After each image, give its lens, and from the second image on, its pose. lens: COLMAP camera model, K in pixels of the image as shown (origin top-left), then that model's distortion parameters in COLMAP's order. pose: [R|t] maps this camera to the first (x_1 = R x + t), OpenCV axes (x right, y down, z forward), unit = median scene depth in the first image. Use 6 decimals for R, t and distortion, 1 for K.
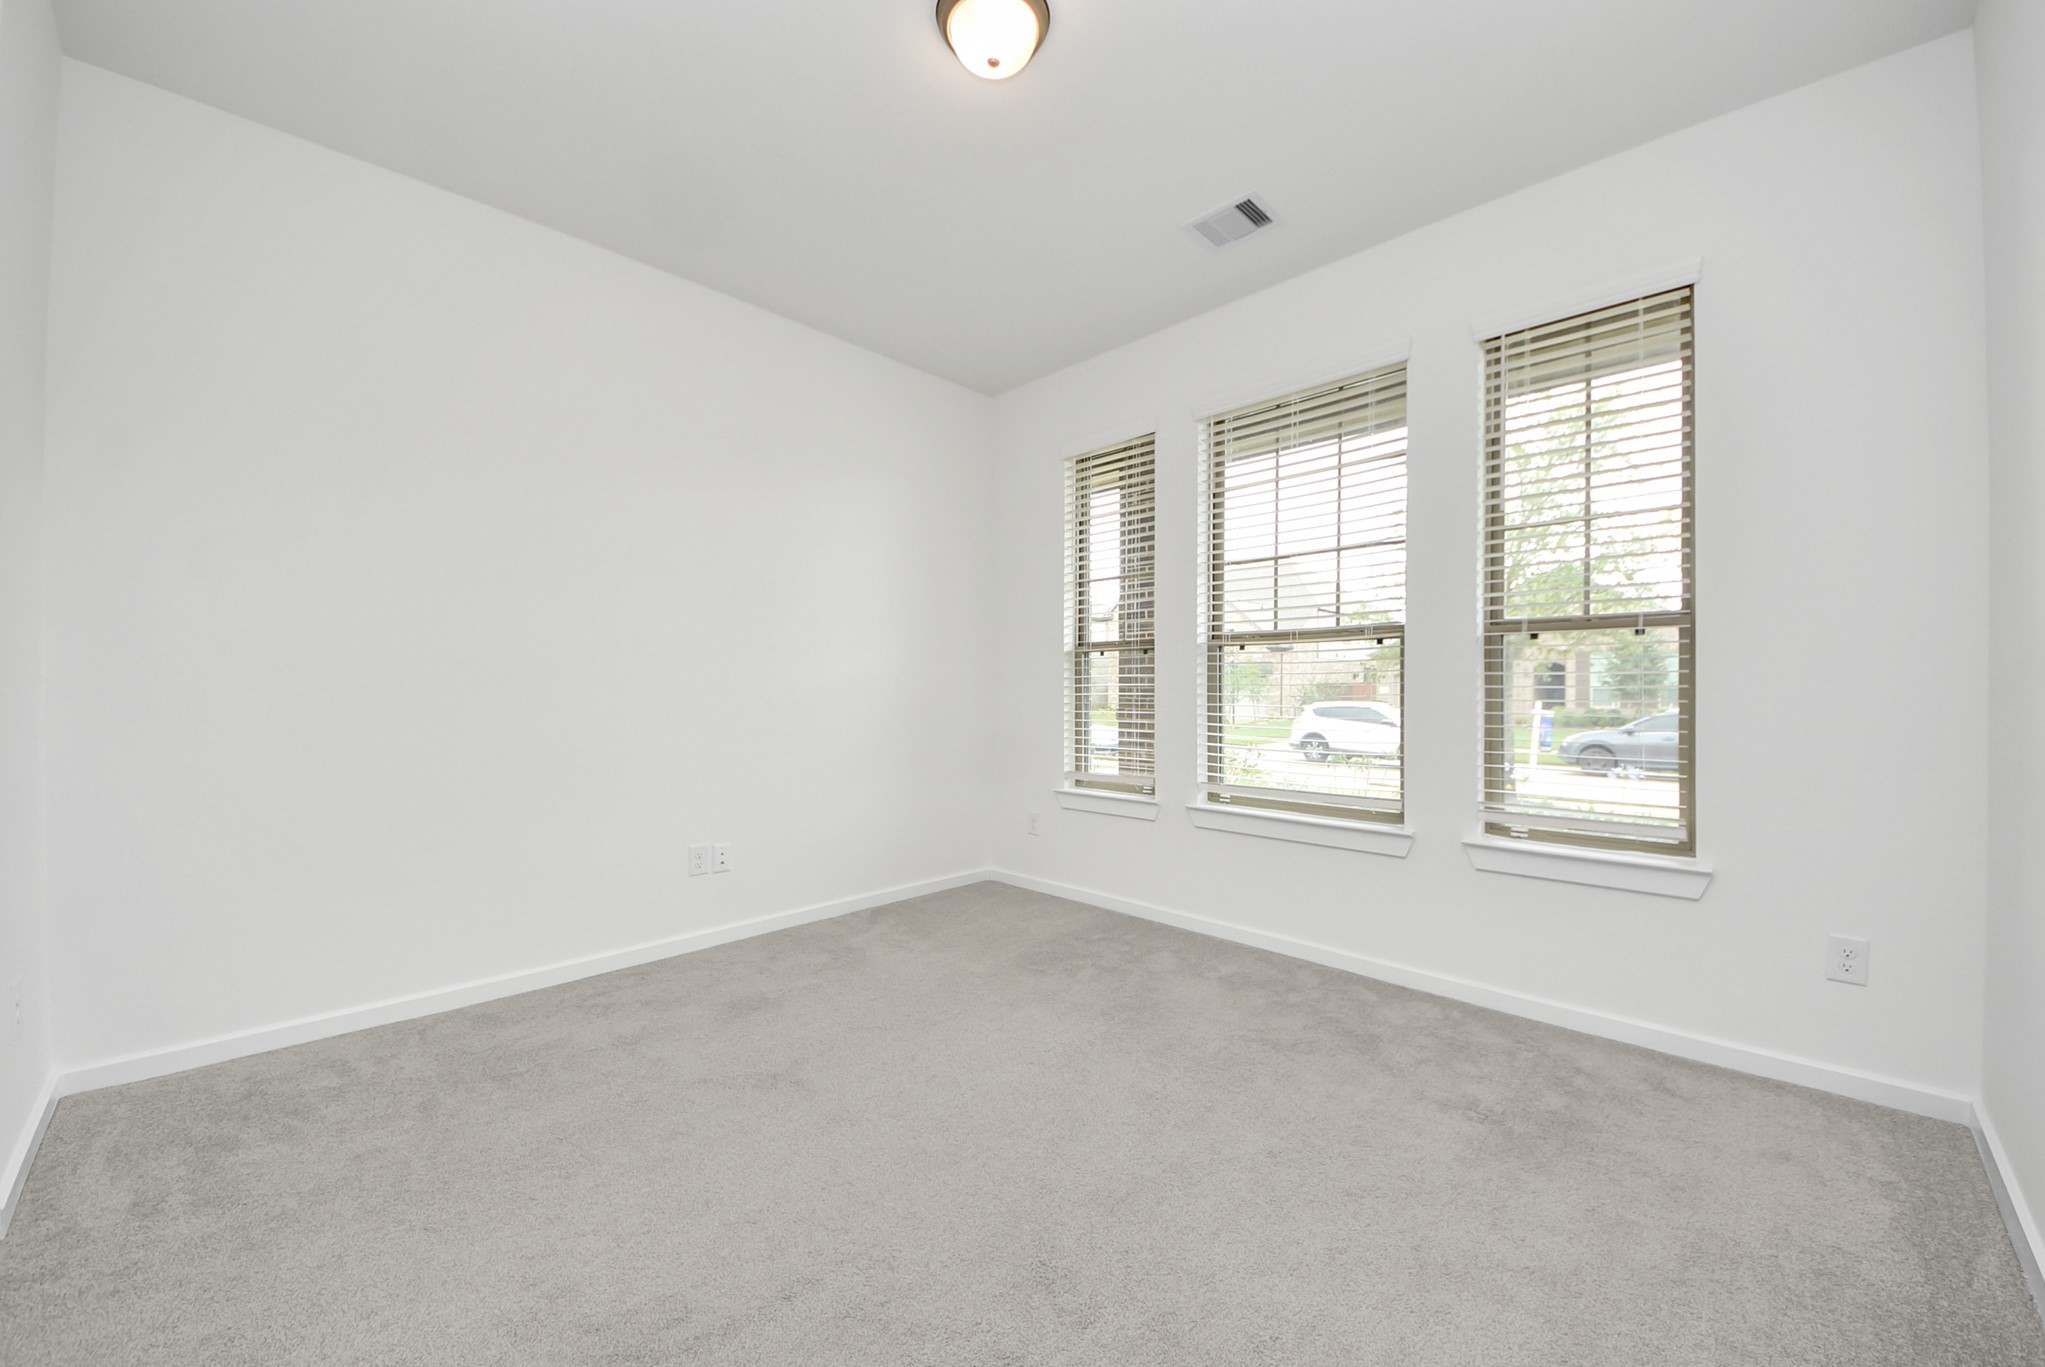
lens RADIAL K [[776.0, 0, 1029.6], [0, 776.0, 682.3], [0, 0, 1]] dist [0.044577, -0.027658]
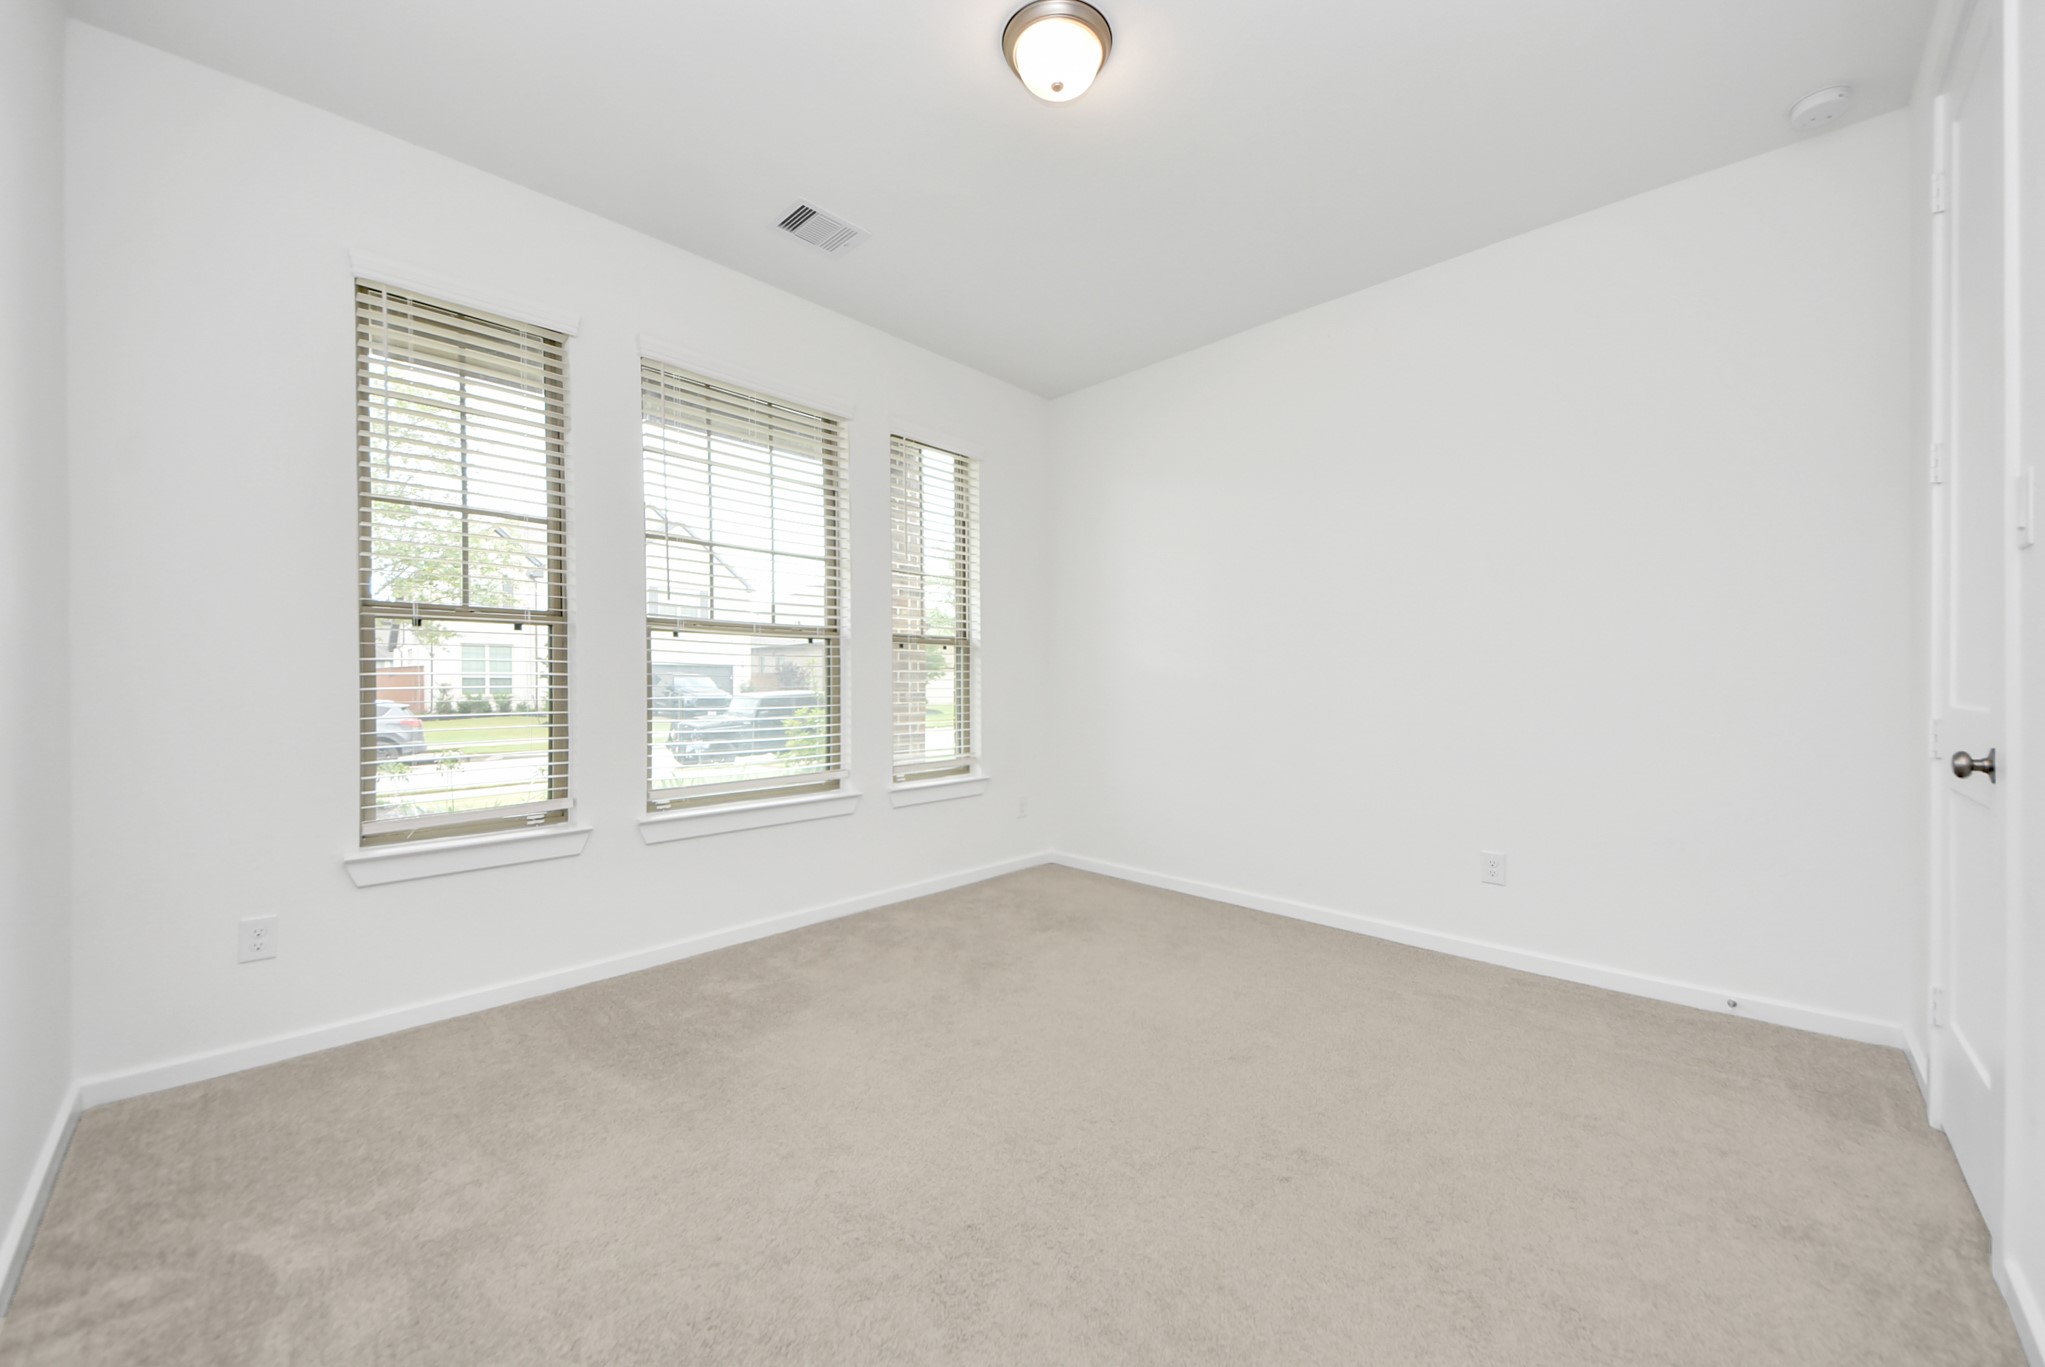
lens RADIAL K [[776.0, 0, 1029.6], [0, 776.0, 682.3], [0, 0, 1]] dist [0.044577, -0.027658]
pose [[-0.008312, -0.001074, 0.999965, -0.638984], [-0.009115, 0.999958, 0.000998, 0.006611], [-0.999924, -0.009106, -0.008321, 0.595922]]
